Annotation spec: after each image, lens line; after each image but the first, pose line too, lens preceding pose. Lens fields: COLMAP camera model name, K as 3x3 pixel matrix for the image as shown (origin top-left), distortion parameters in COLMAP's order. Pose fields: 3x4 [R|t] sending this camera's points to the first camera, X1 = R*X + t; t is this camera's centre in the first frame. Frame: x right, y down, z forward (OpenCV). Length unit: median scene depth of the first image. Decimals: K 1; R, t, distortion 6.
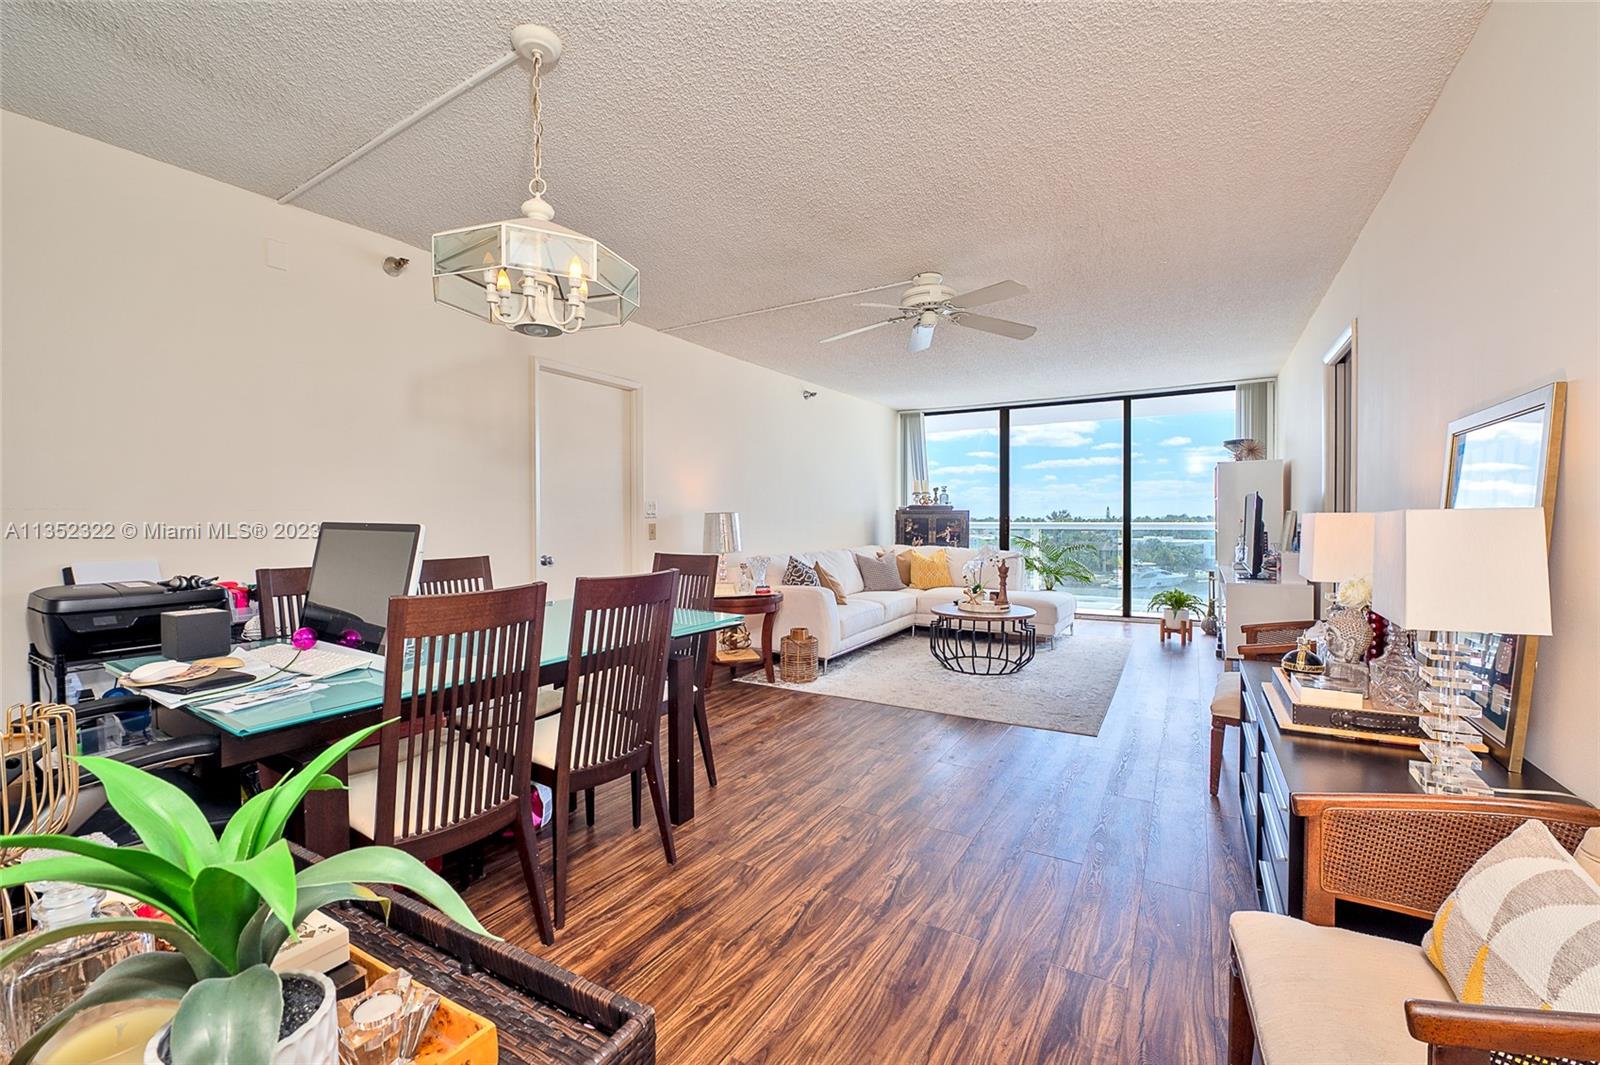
lens RADIAL K [[697.2, 0, 797.2], [0, 697.2, 529.1], [0, 0, 1]] dist [-0.001639, -0.000070]
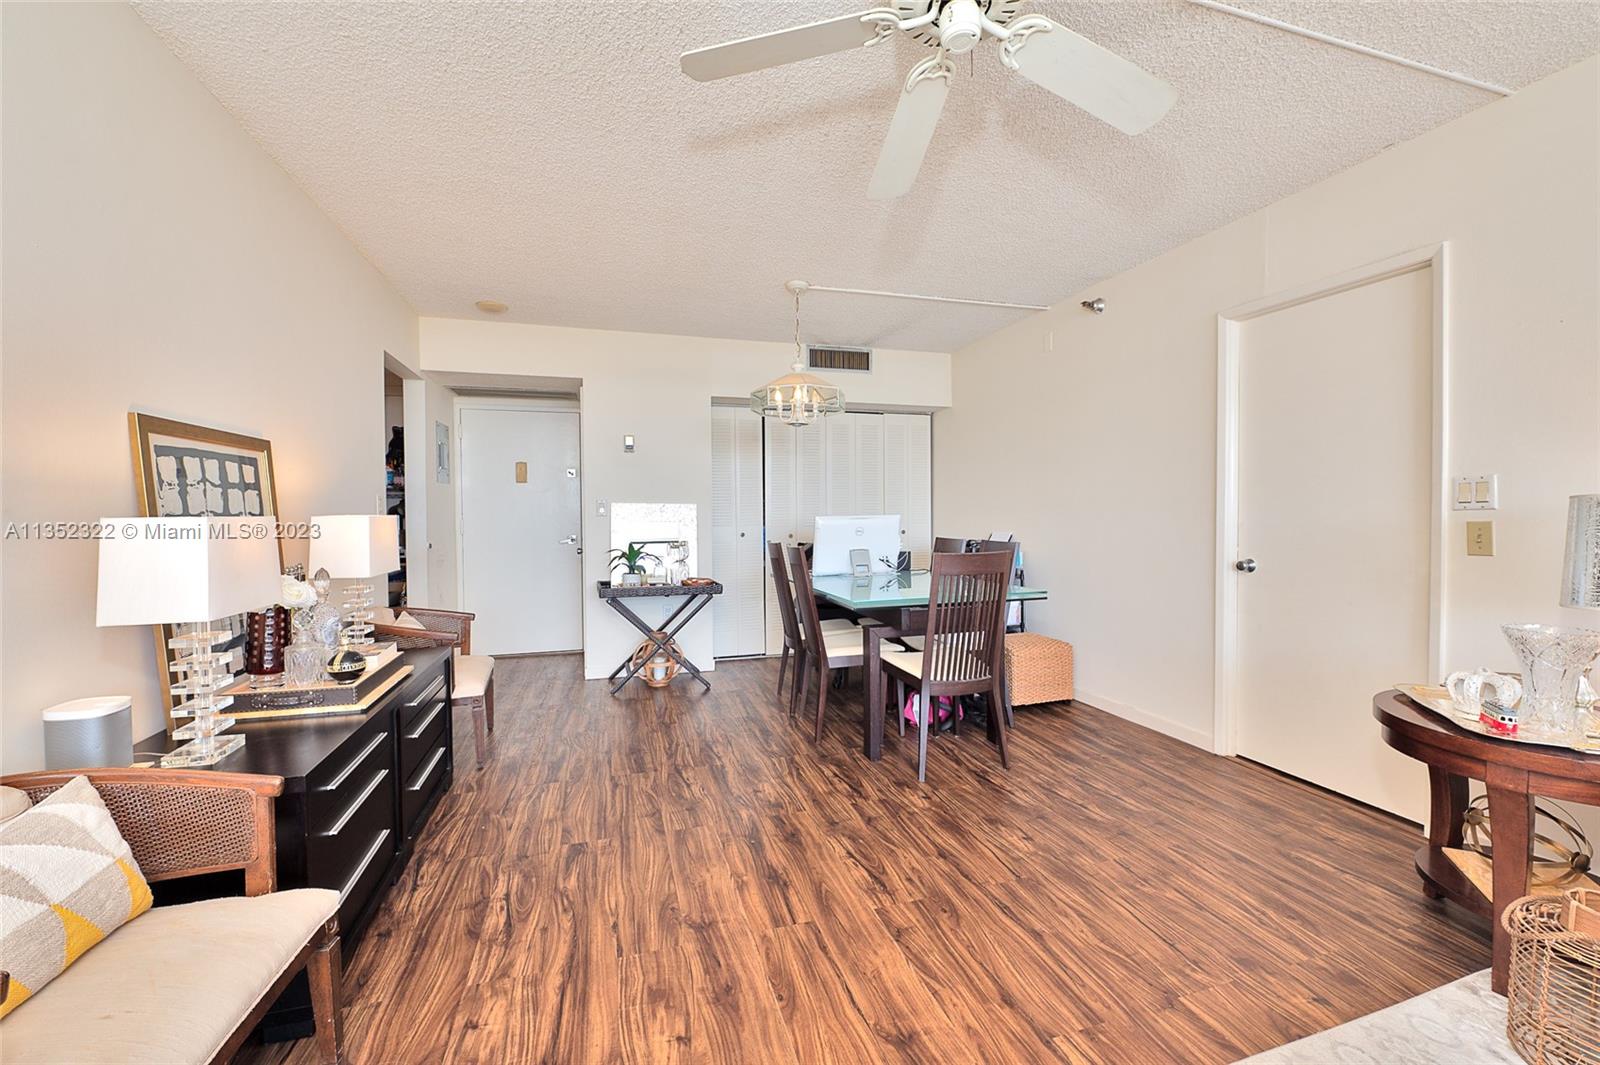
lens RADIAL K [[697.2, 0, 806.4], [0, 697.2, 527.2], [0, 0, 1]] dist [-0.001639, -0.000070]
pose [[-0.701751, 0.022828, -0.712056, 0.755954], [-0.001182, 0.999448, 0.033207, -0.032231], [0.712421, 0.024144, -0.701337, 1.698093]]
